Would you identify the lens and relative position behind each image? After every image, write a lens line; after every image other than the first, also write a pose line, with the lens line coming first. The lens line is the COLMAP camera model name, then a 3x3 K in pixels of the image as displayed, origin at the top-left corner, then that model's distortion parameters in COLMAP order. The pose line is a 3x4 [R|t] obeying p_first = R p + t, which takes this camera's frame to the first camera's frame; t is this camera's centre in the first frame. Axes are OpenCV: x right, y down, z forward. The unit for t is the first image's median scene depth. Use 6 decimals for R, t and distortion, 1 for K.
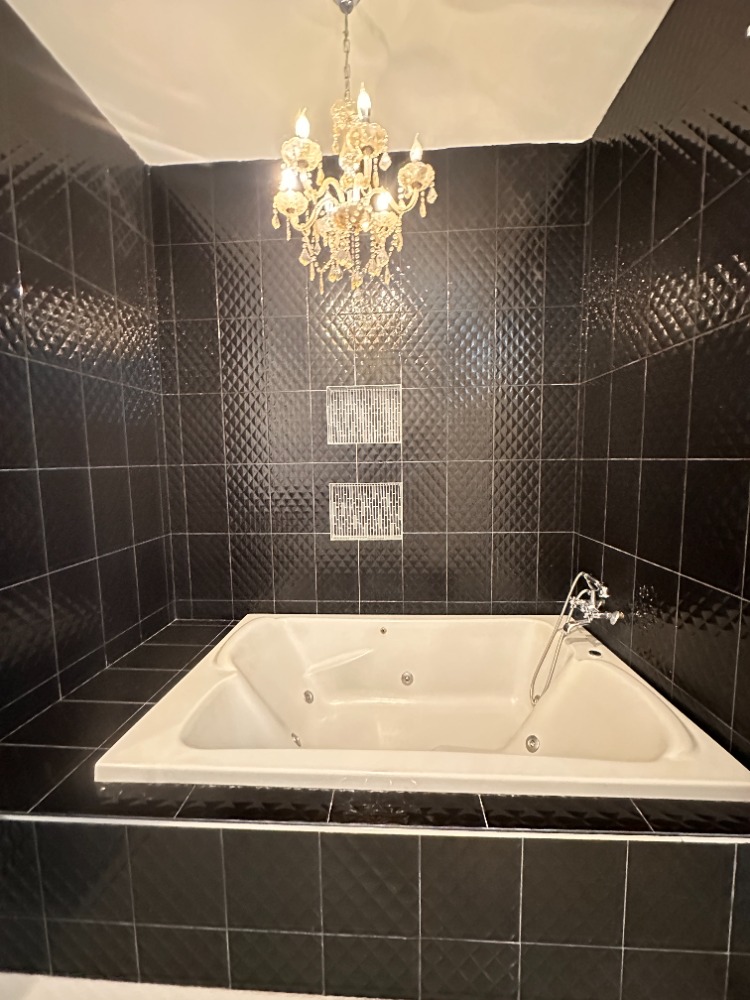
lens RADIAL K [[398.1, 0, 375.0], [0, 398.1, 500.0], [0, 0, 1]] dist [-0.002629, 0.000089]
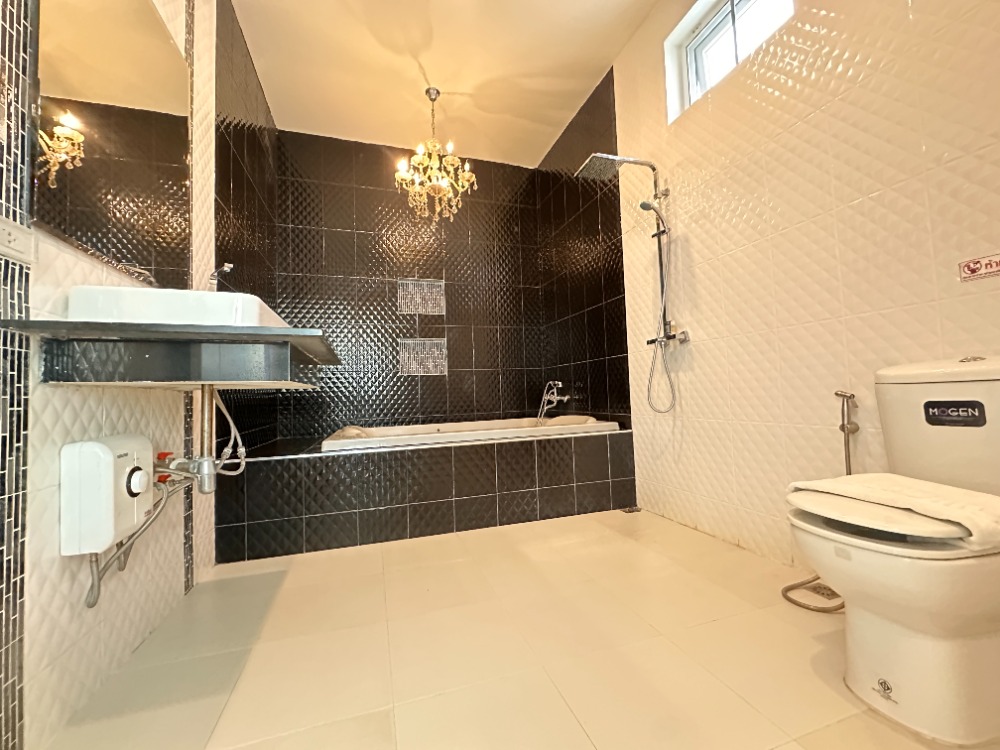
lens RADIAL K [[398.1, 0, 500.0], [0, 398.1, 375.0], [0, 0, 1]] dist [-0.002629, 0.000089]
pose [[0.932500, -0.002336, 0.361161, -0.333055], [0.057456, 0.988204, -0.141956, 0.368000], [-0.356570, 0.153125, 0.921635, -0.580076]]
